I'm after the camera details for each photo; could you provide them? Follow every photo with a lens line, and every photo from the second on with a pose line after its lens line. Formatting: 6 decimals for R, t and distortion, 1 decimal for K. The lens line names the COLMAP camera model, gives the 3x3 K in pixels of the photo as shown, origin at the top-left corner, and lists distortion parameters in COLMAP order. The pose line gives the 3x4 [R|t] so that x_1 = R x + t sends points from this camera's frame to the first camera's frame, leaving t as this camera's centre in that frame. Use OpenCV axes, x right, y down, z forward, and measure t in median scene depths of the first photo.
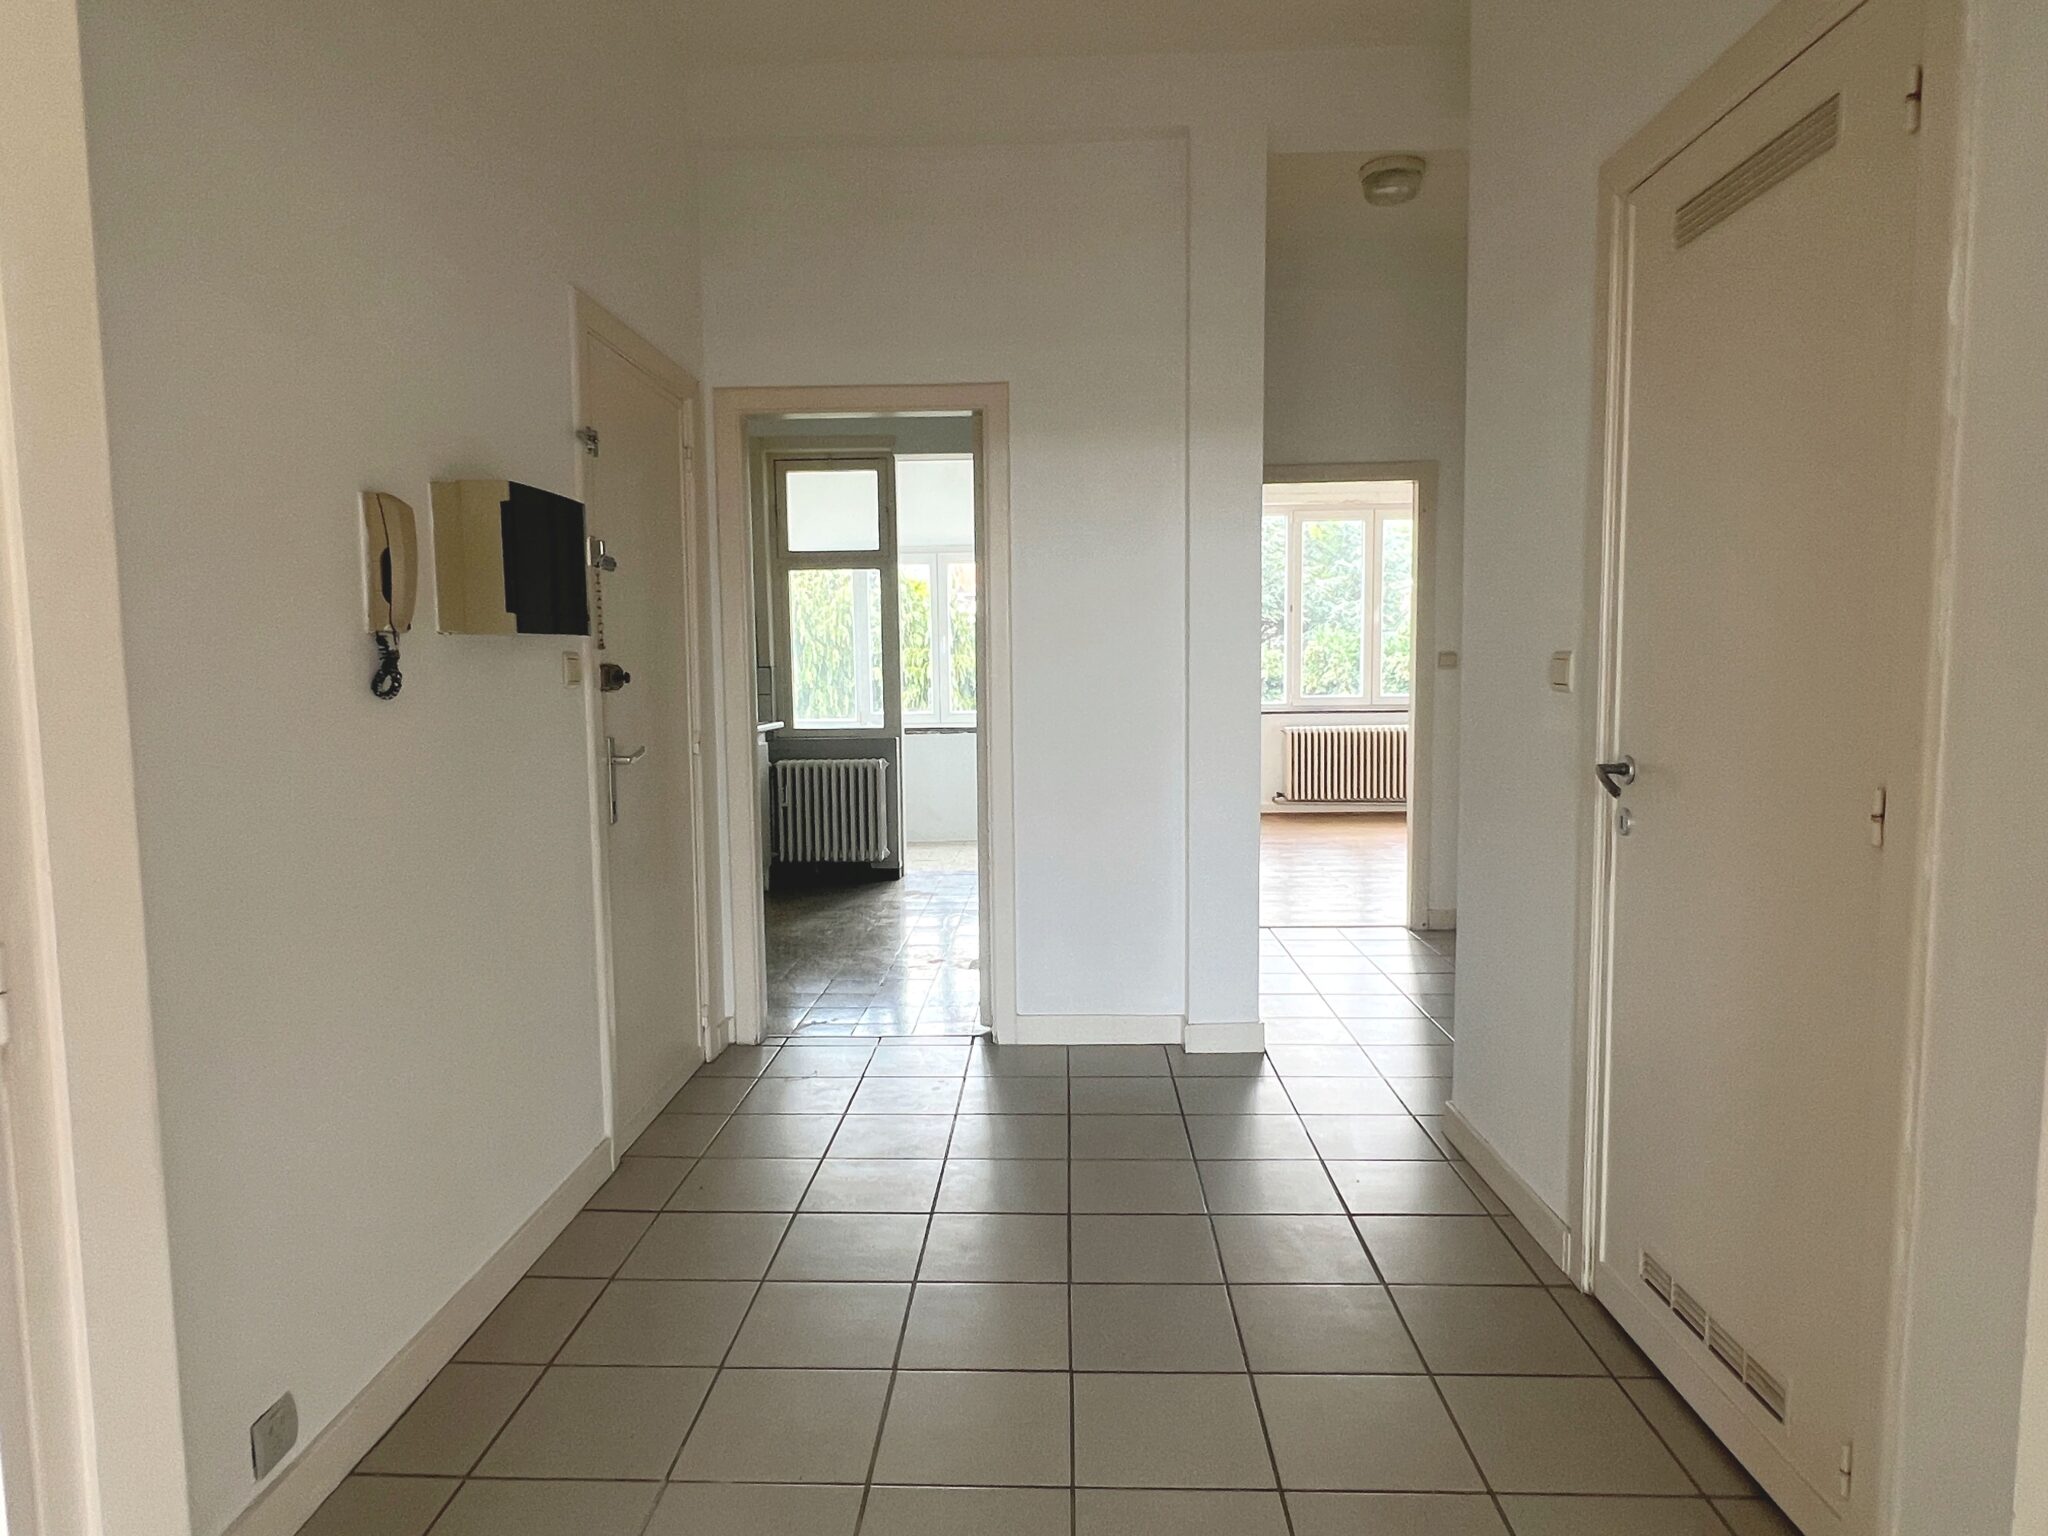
lens RADIAL K [[1235.7, 0, 1022.8], [0, 1235.7, 768.9], [0, 0, 1]] dist [-0.004645, -0.000147]
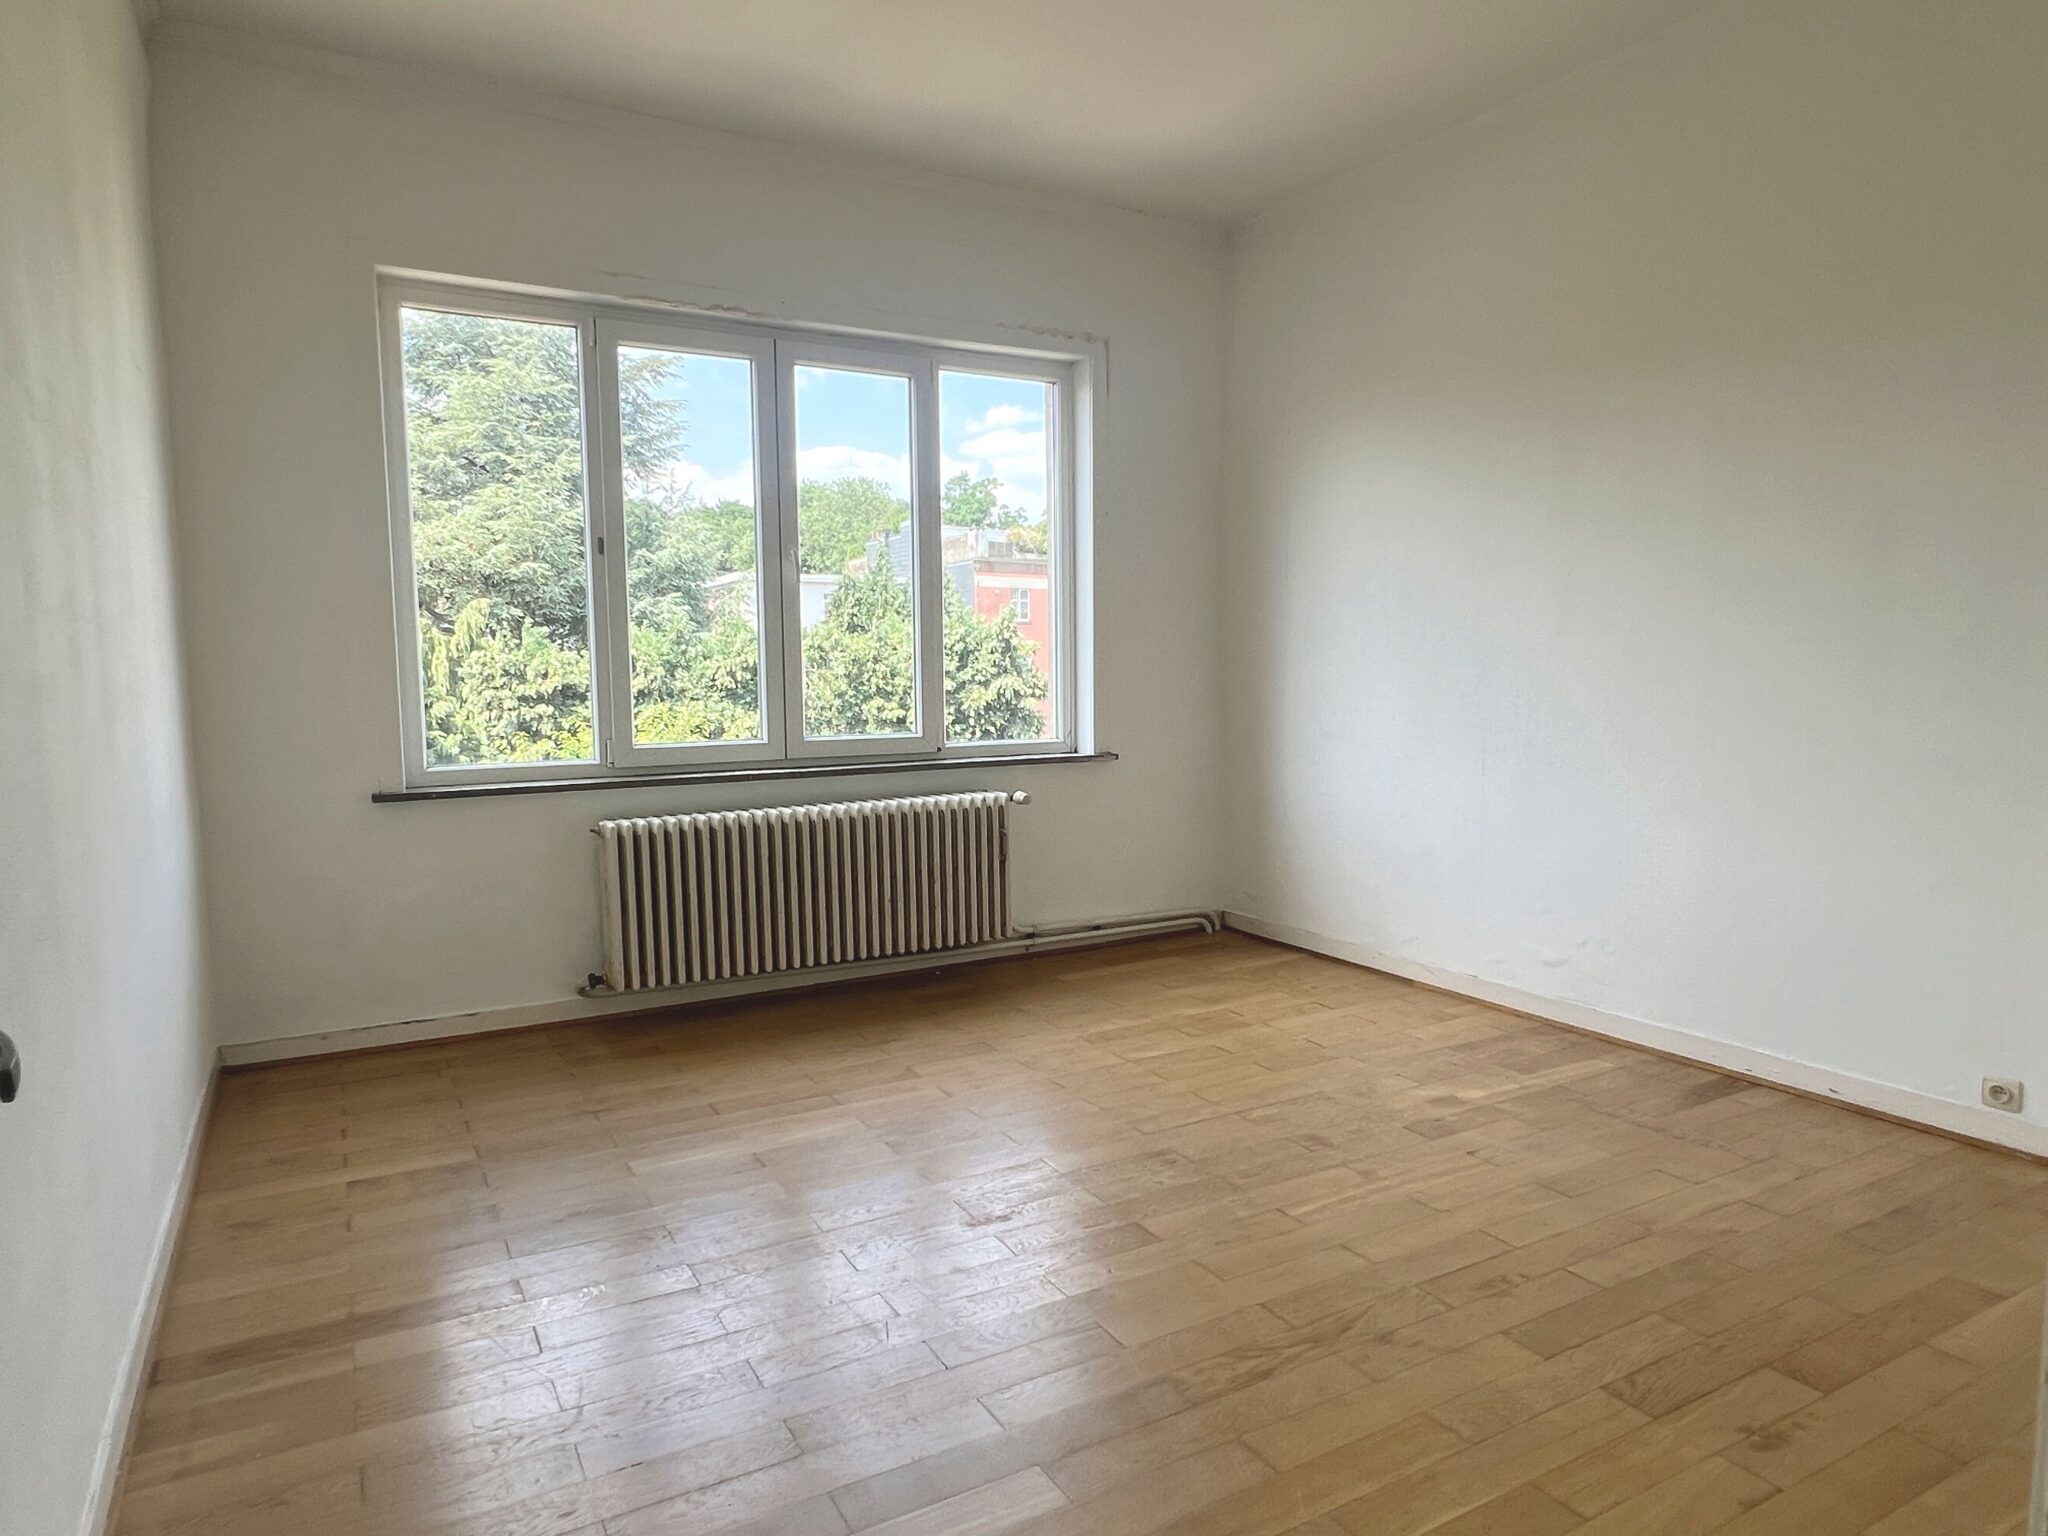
lens RADIAL K [[1235.7, 0, 1022.1], [0, 1235.7, 772.1], [0, 0, 1]] dist [-0.004645, -0.000147]
pose [[0.852222, -0.041702, 0.521516, 0.032136], [0.042314, 0.999047, 0.010740, -0.013537], [-0.521467, 0.012914, 0.853174, 0.157026]]
